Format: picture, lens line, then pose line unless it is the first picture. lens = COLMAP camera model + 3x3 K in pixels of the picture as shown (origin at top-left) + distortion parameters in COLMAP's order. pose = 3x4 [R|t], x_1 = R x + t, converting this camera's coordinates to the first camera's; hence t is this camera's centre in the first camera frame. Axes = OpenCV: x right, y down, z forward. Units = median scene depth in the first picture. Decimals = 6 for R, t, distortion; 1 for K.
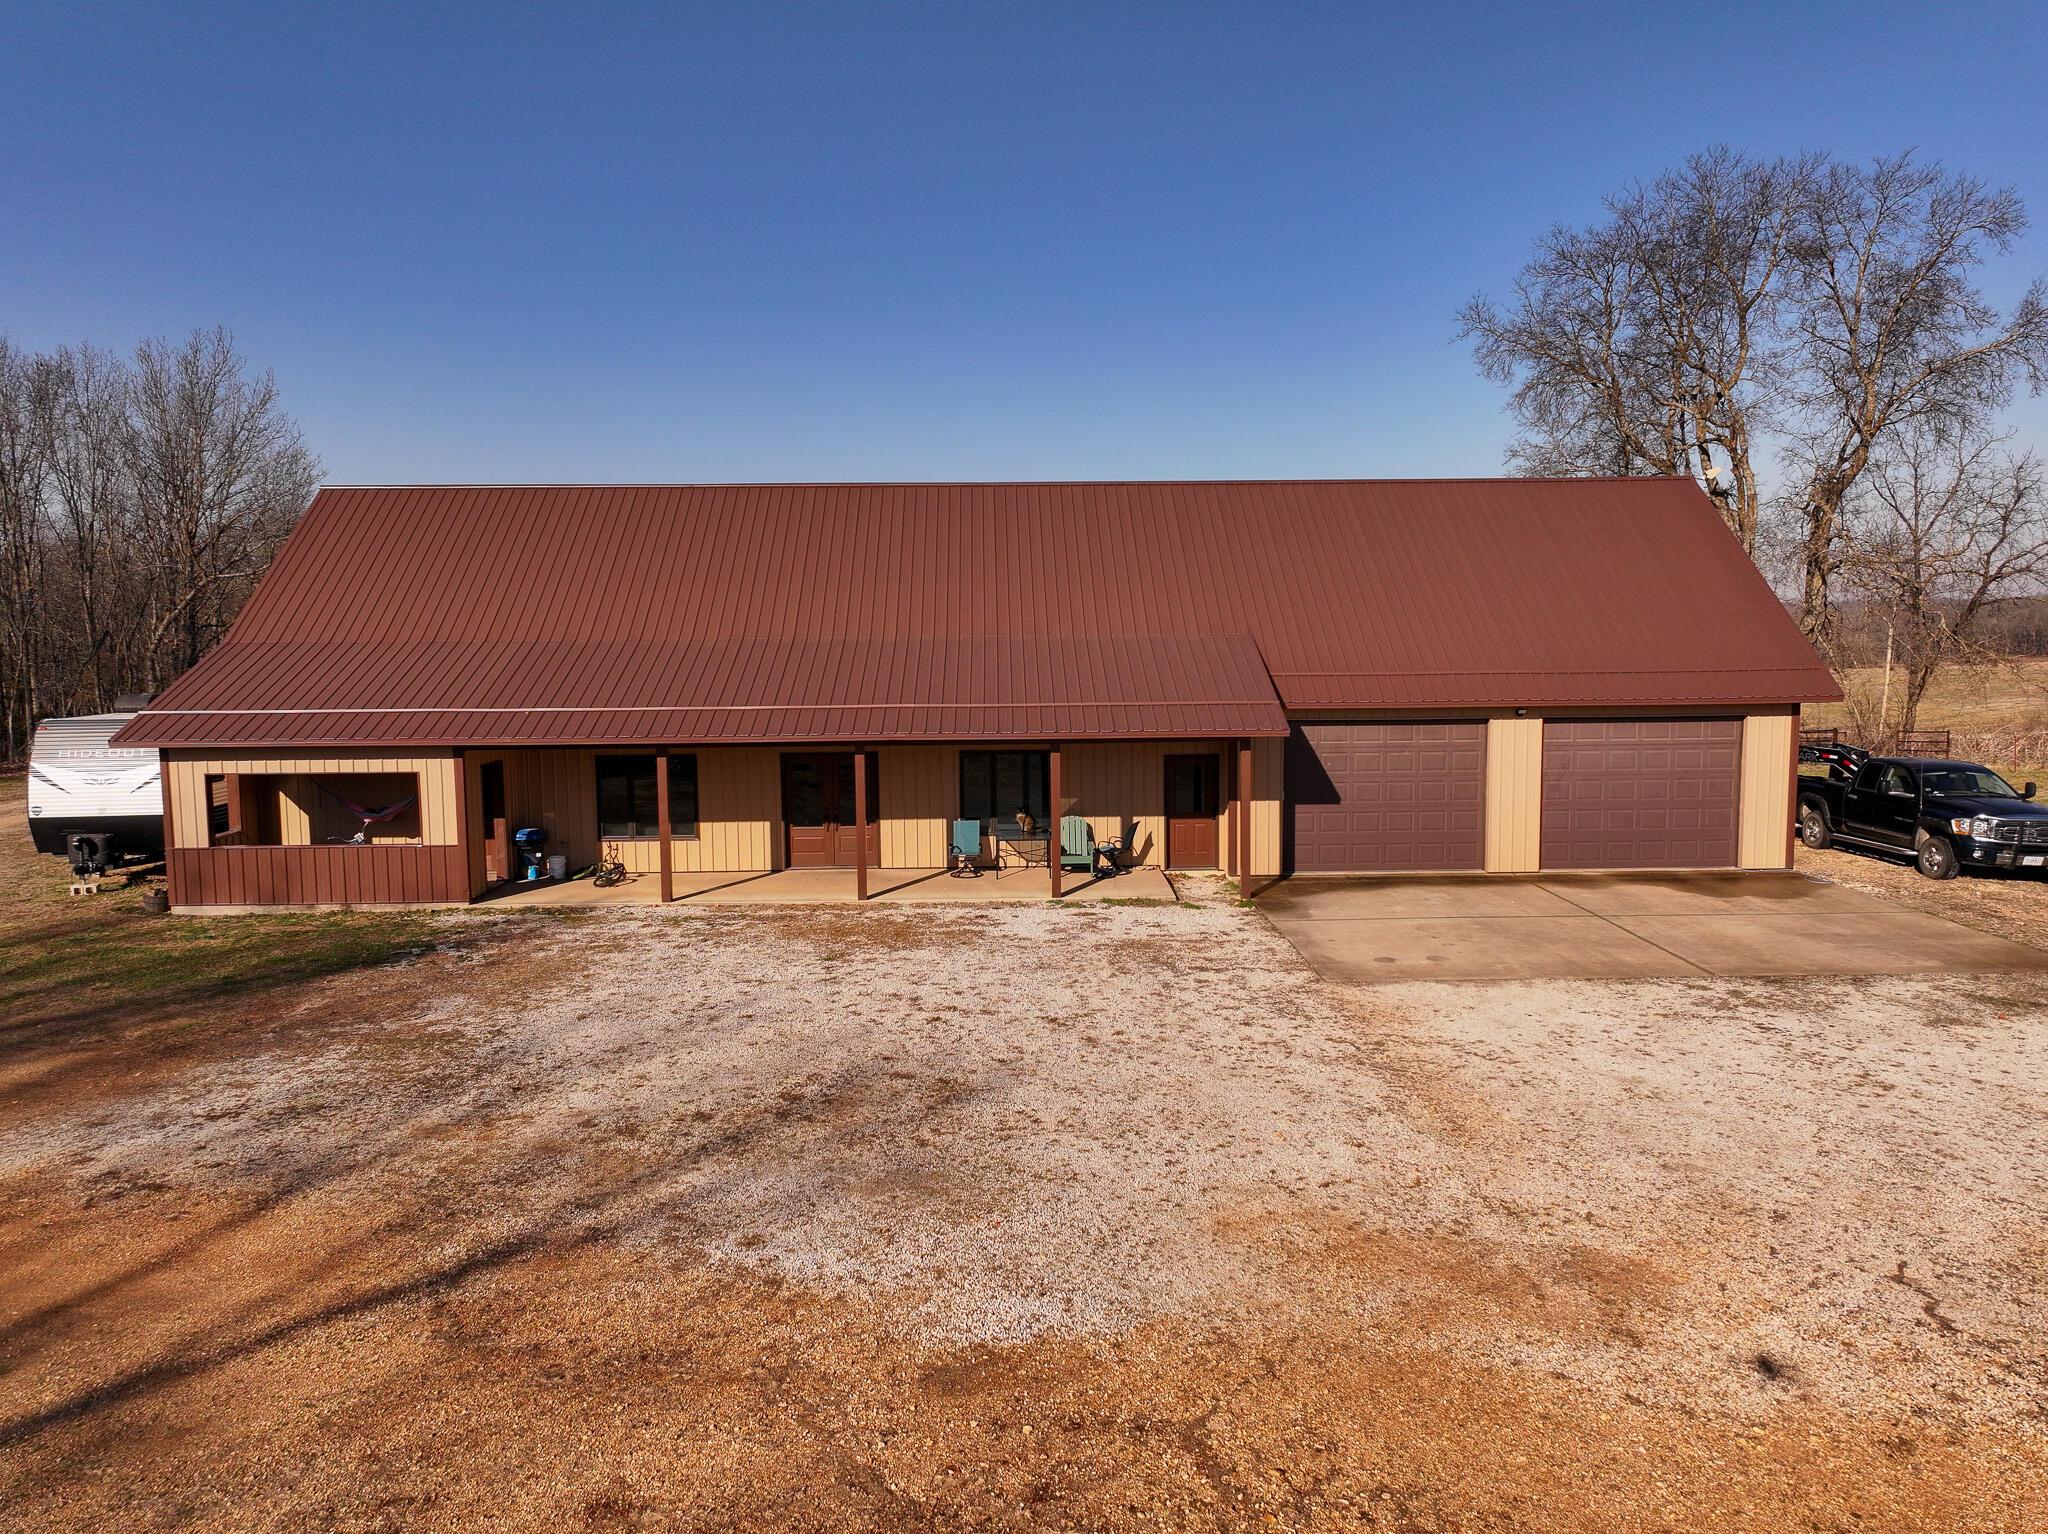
lens RADIAL K [[1437.7, 0, 1023.1], [0, 1437.7, 767.1], [0, 0, 1]] dist [0.003467, 0.014070]
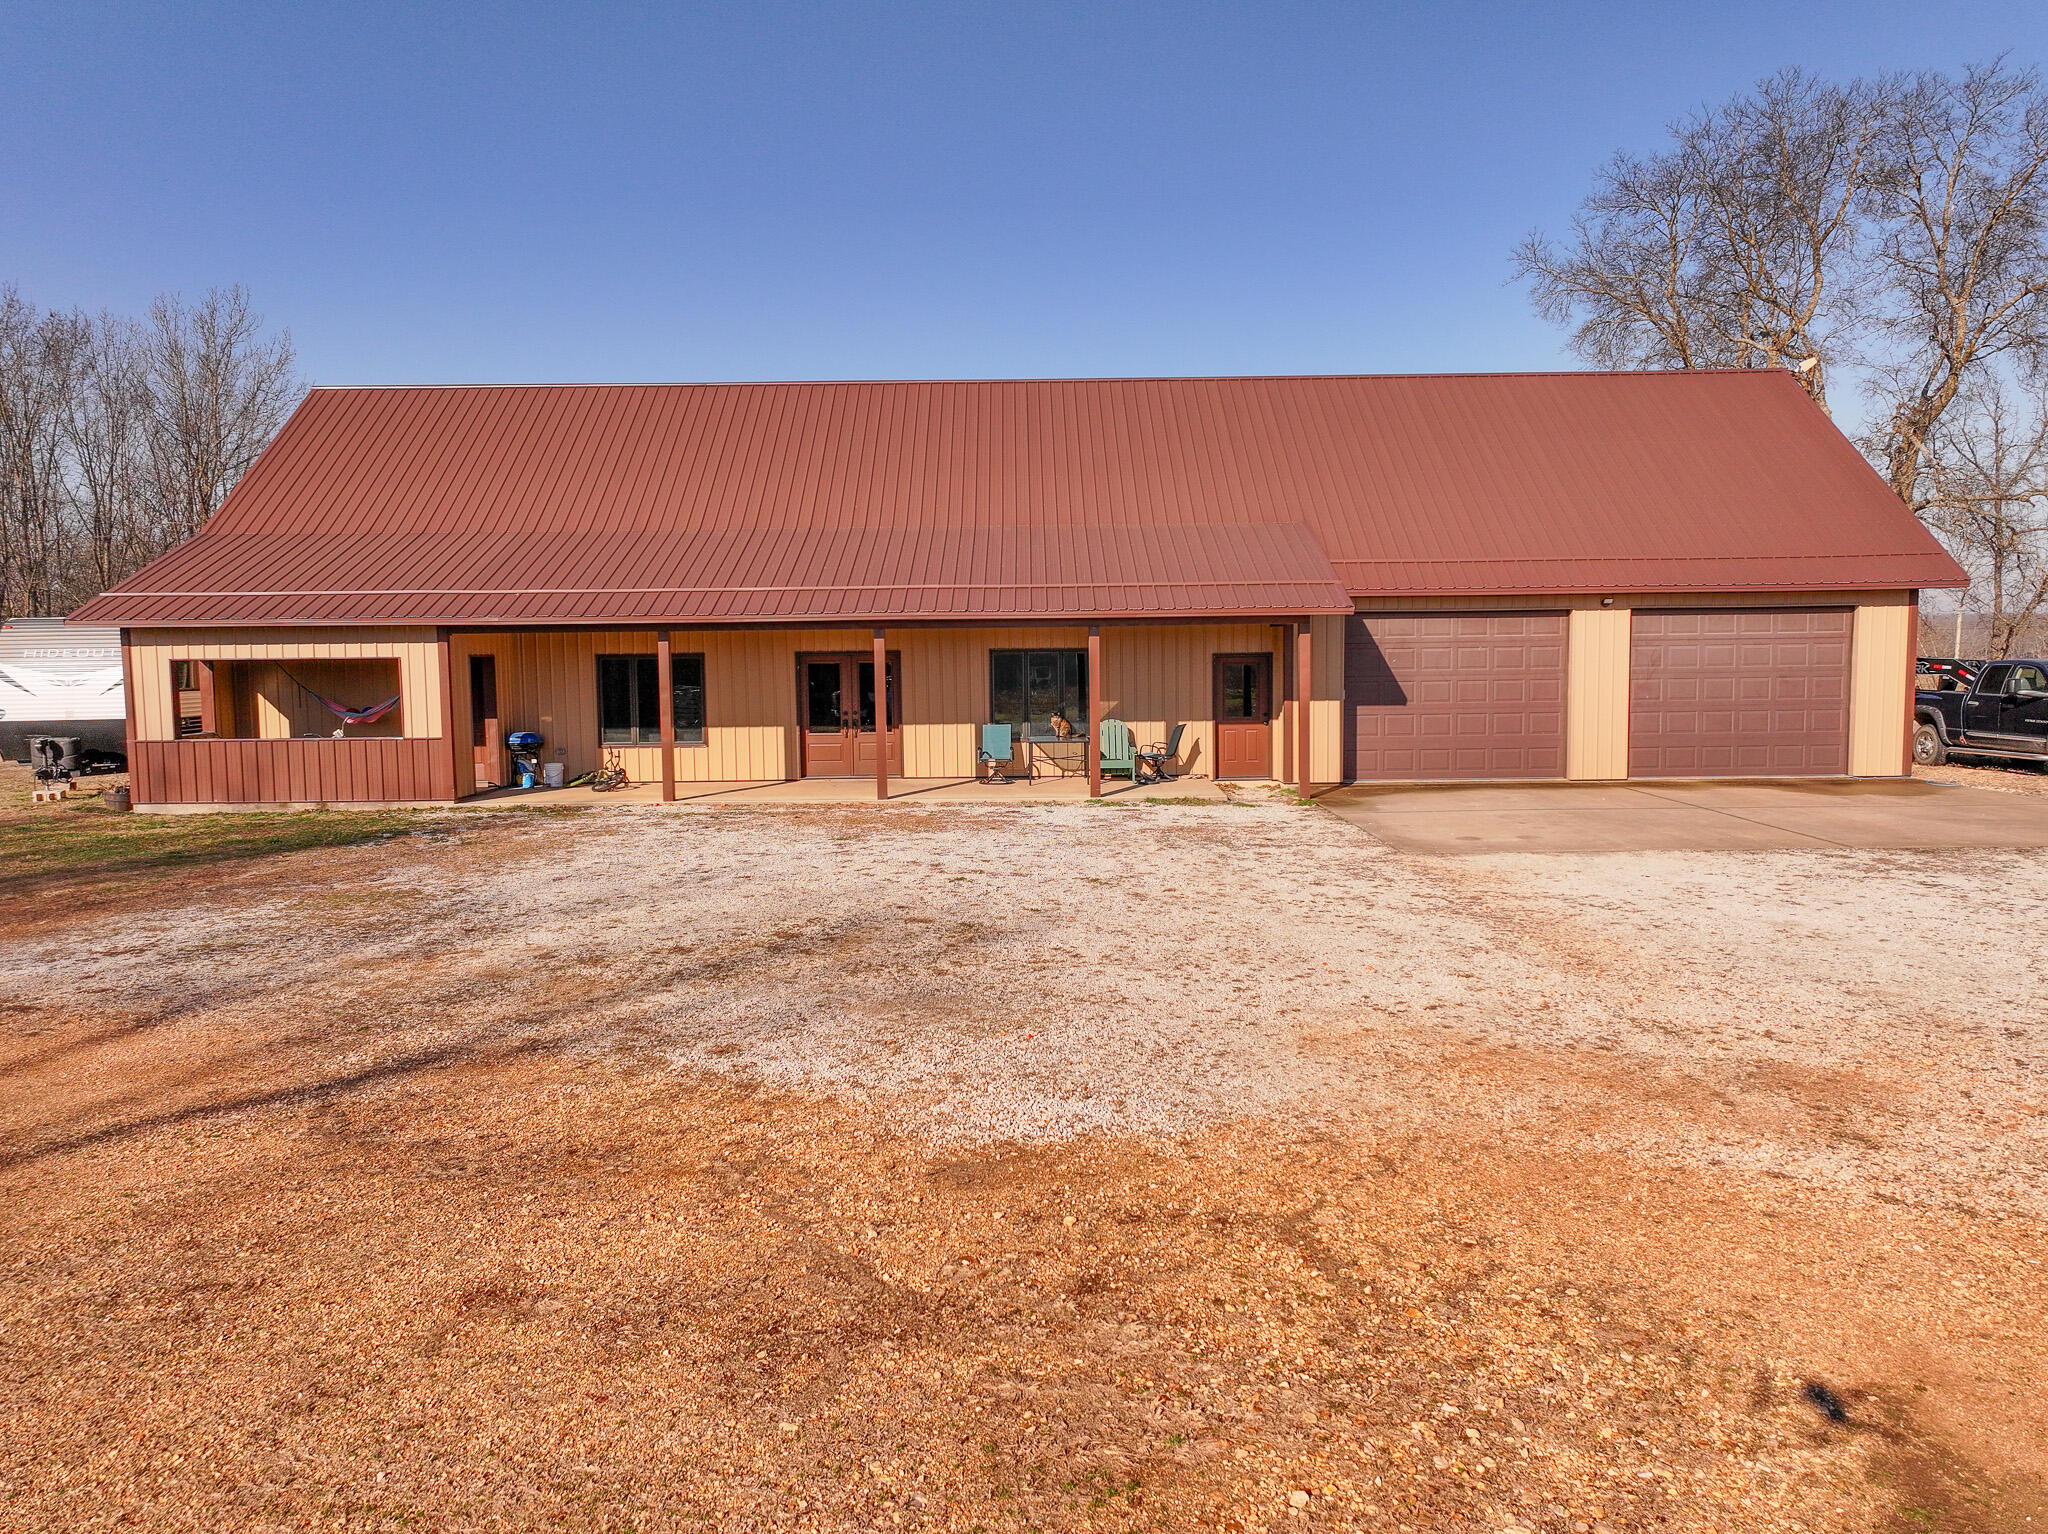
lens RADIAL K [[1437.7, 0, 1023.5], [0, 1437.7, 767.9], [0, 0, 1]] dist [0.003467, 0.014070]
pose [[0.999737, -0.000613, -0.022913, -0.001546], [0.000319, 0.999918, -0.012820, 0.100144], [0.022919, 0.012810, 0.999655, 0.108191]]
